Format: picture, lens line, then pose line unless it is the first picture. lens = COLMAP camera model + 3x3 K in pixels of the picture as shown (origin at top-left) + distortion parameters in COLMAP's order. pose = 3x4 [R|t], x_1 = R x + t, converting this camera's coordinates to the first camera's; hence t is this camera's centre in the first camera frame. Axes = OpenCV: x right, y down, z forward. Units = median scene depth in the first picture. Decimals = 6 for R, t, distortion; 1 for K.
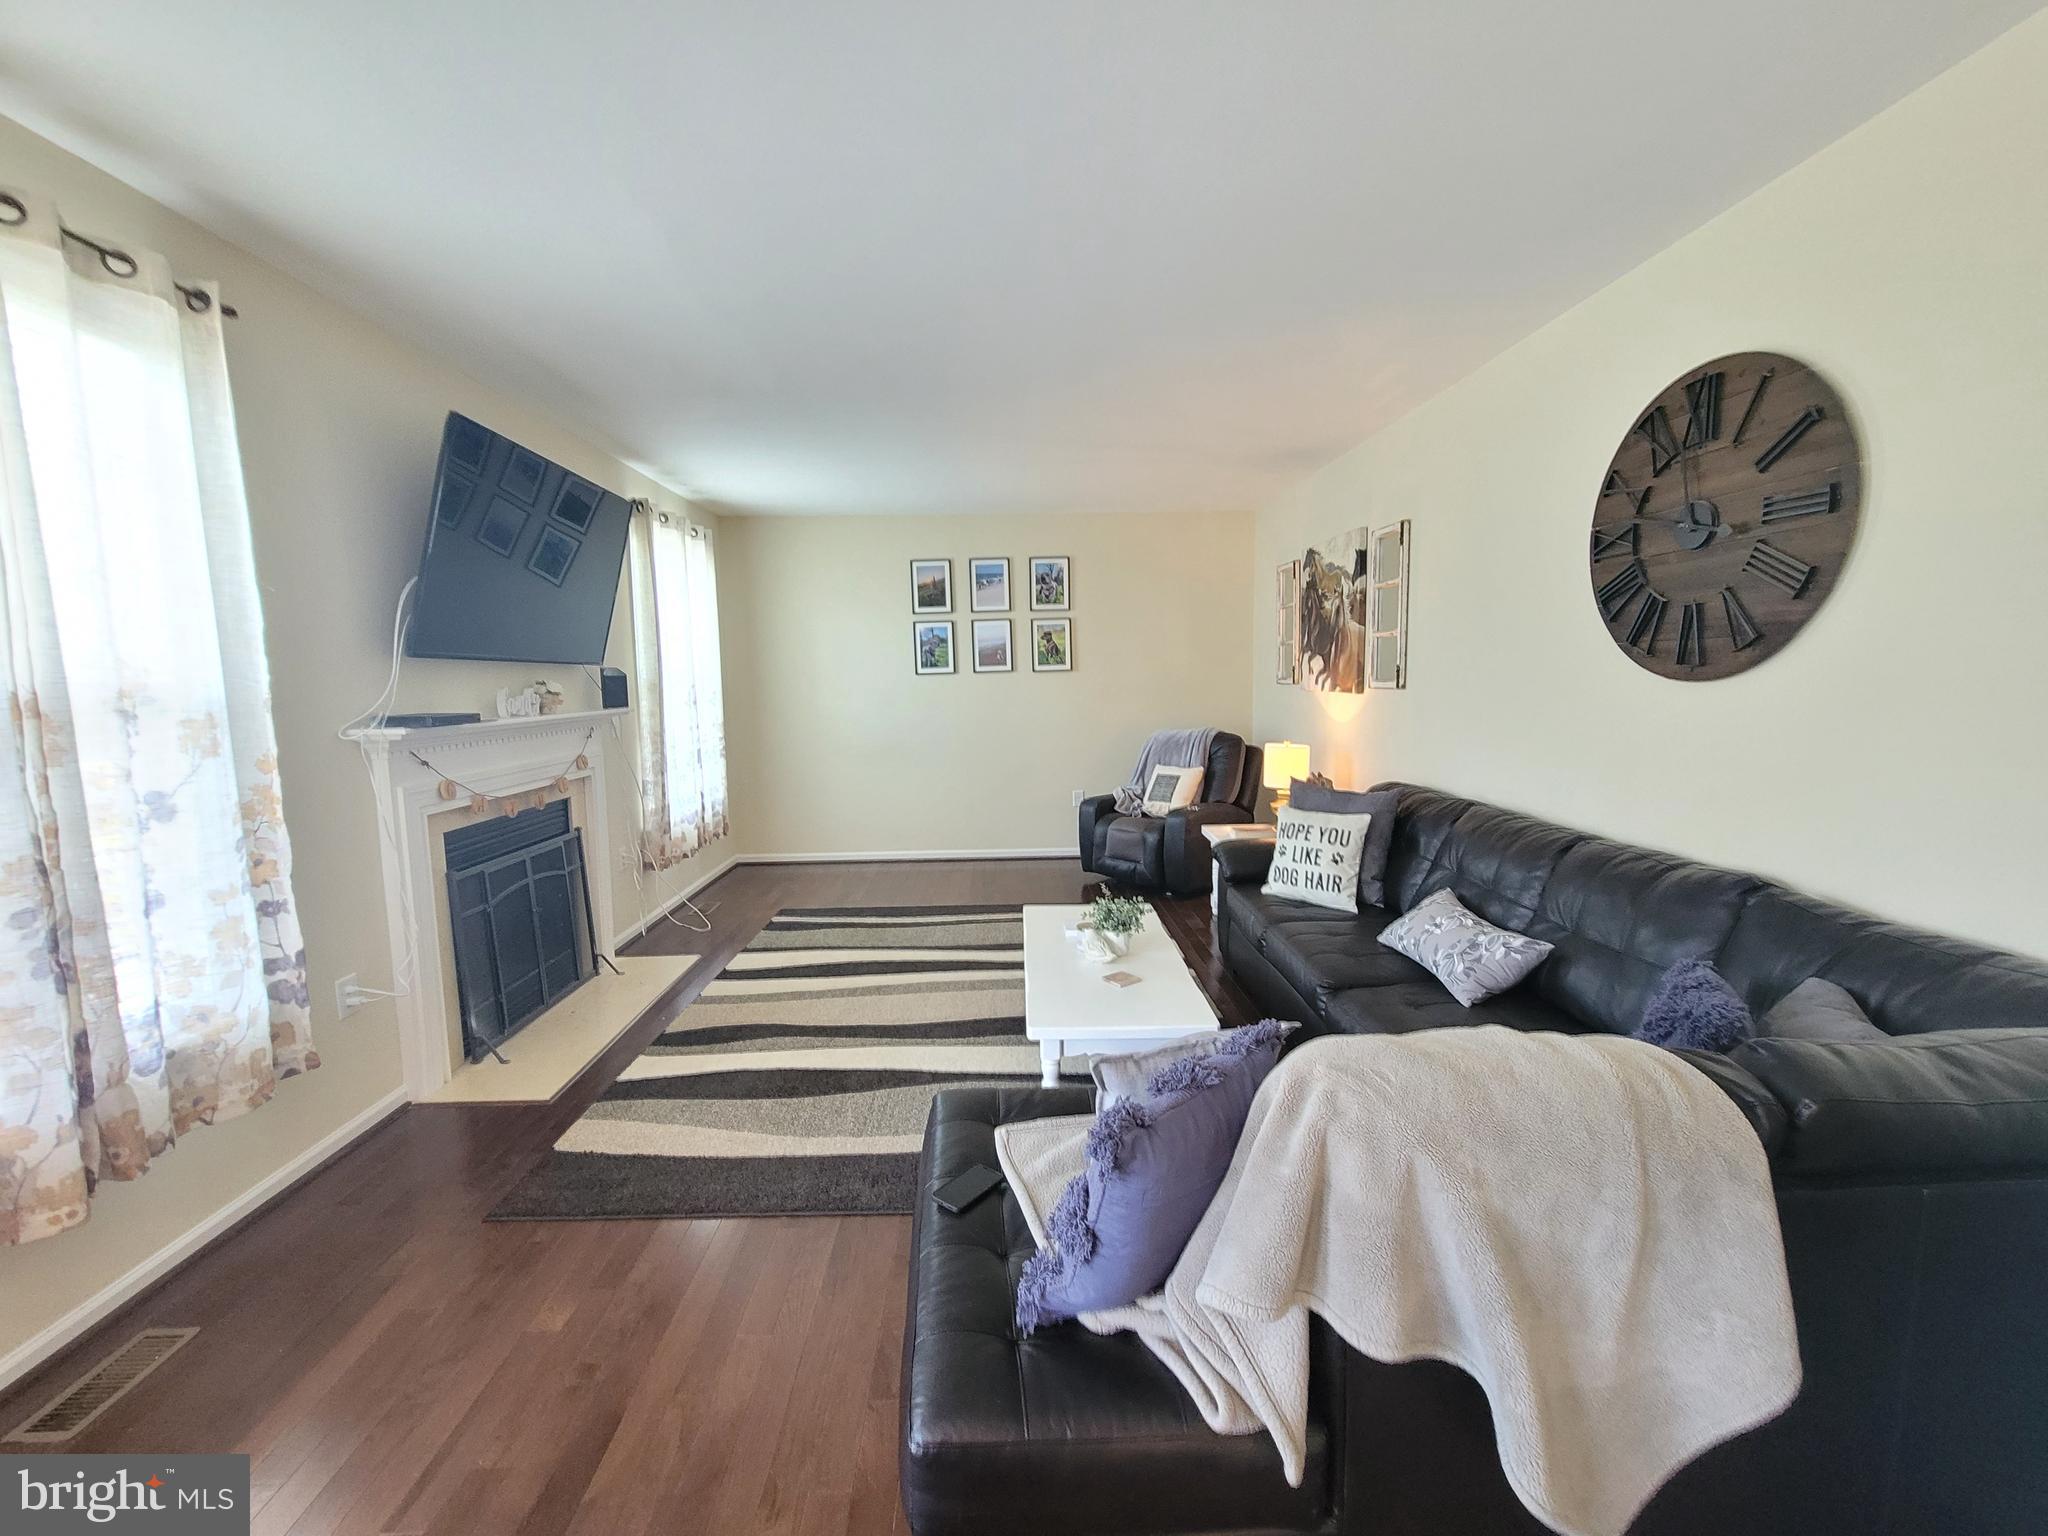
lens RADIAL K [[830.1, 0, 1016.6], [0, 830.1, 763.5], [0, 0, 1]] dist [-0.002557, 0.000824]
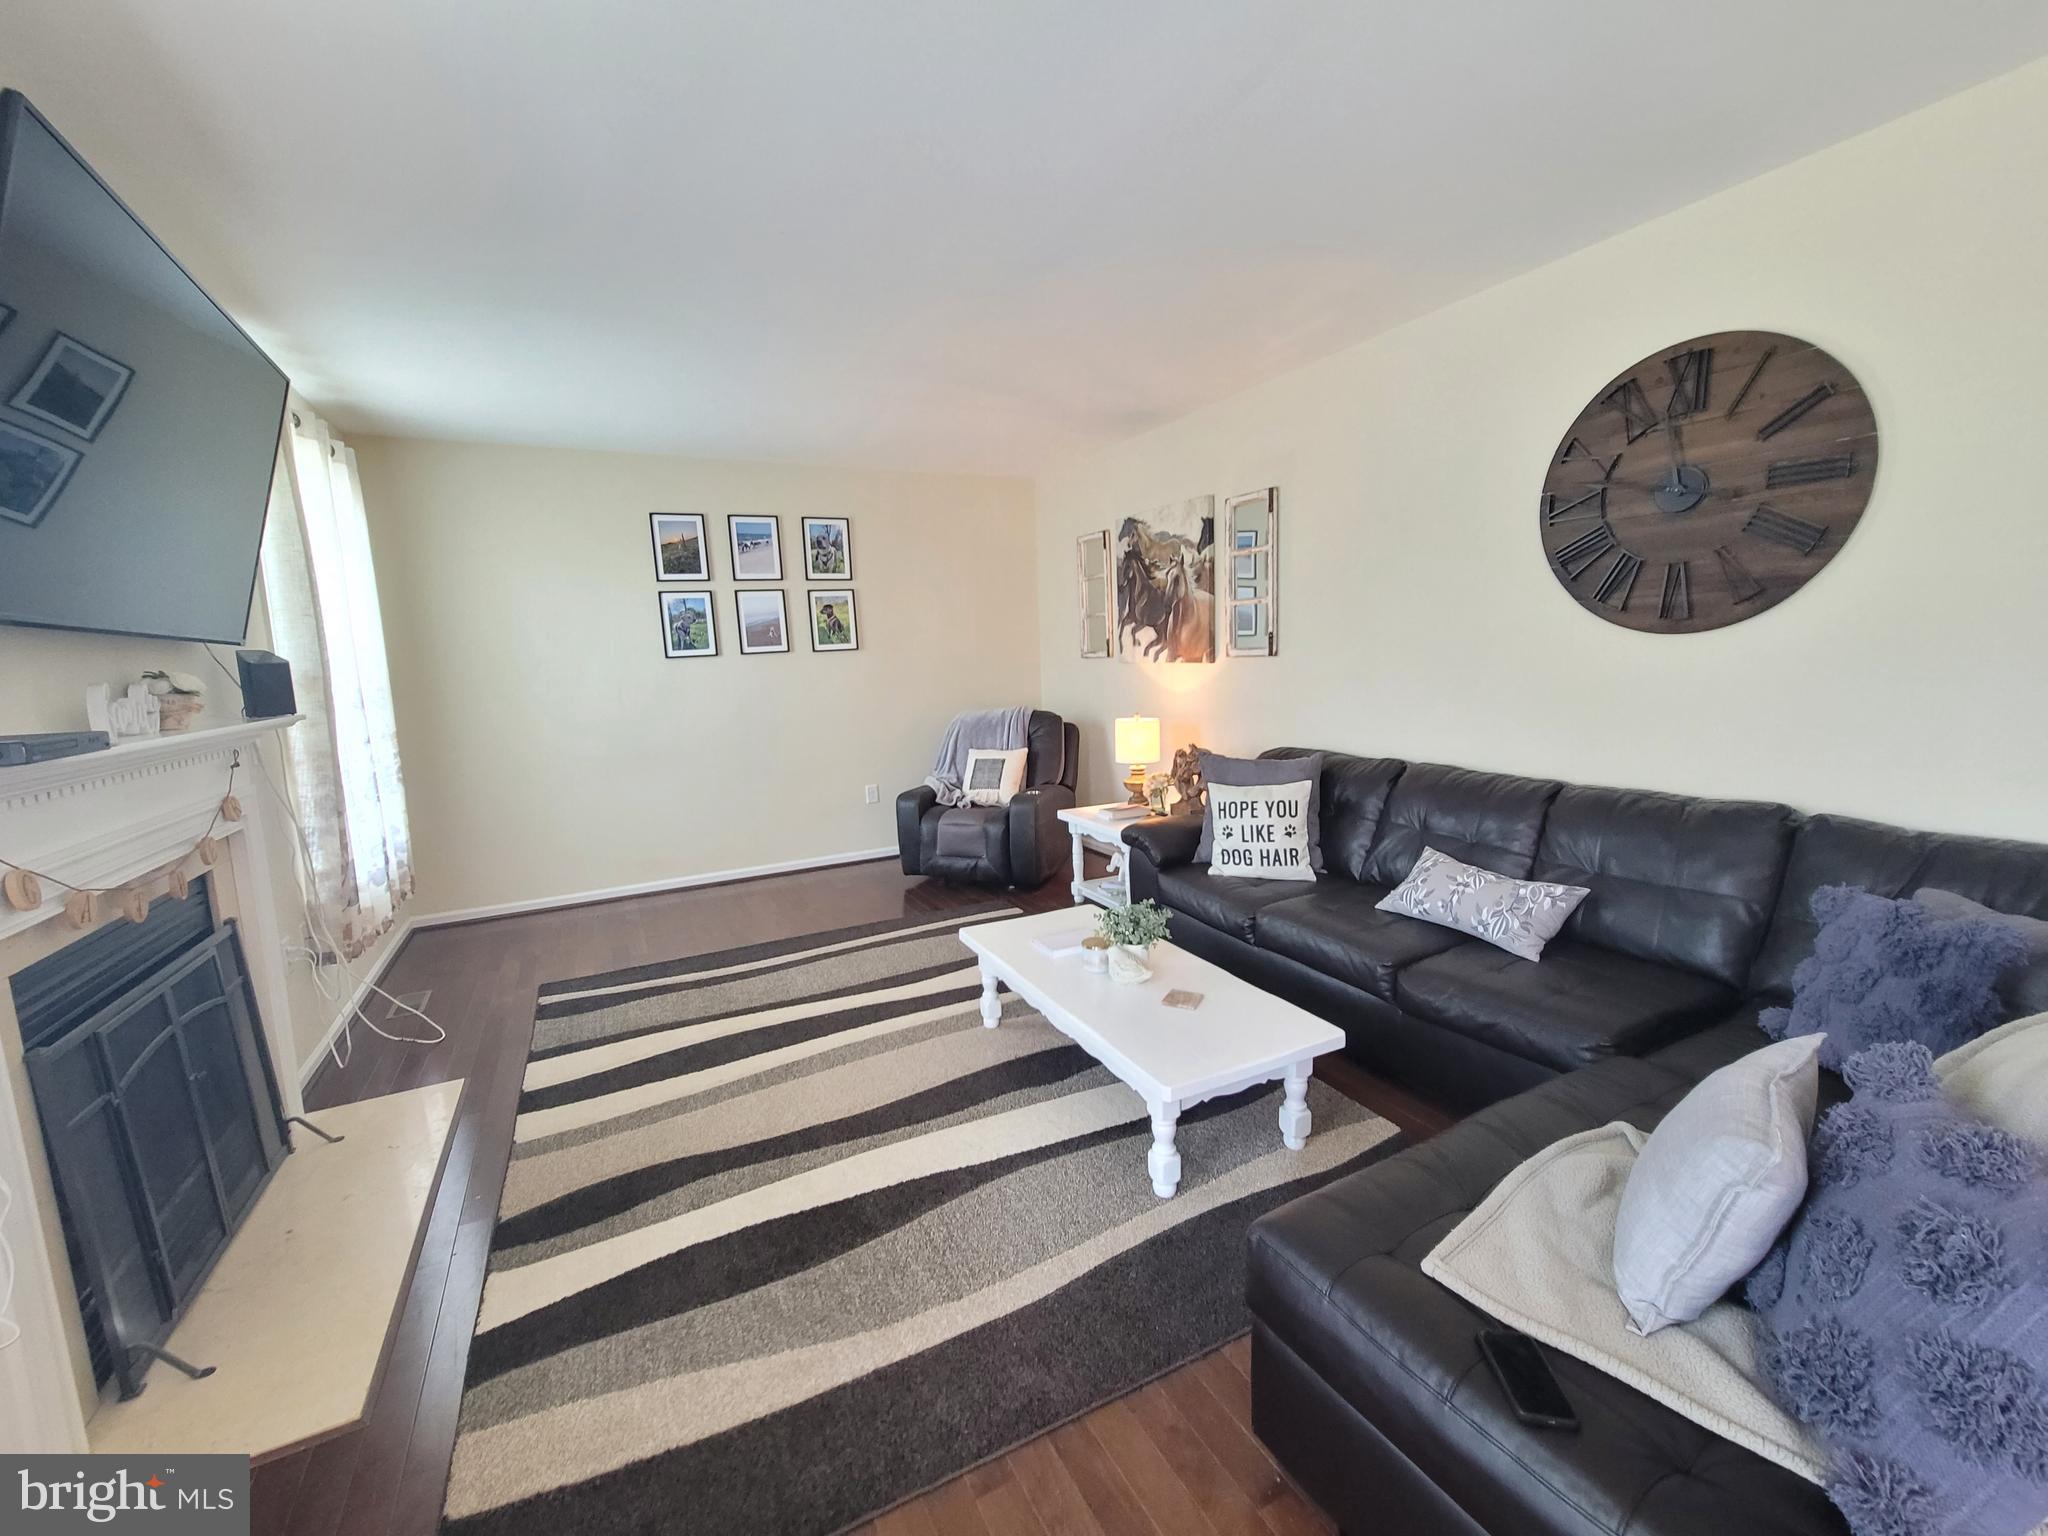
lens RADIAL K [[830.1, 0, 1016.6], [0, 830.1, 763.5], [0, 0, 1]] dist [-0.002557, 0.000824]
pose [[0.901286, -0.077193, 0.426291, -0.226726], [0.070153, 0.997016, 0.032219, -0.011726], [-0.427506, 0.000868, 0.904012, 0.189146]]
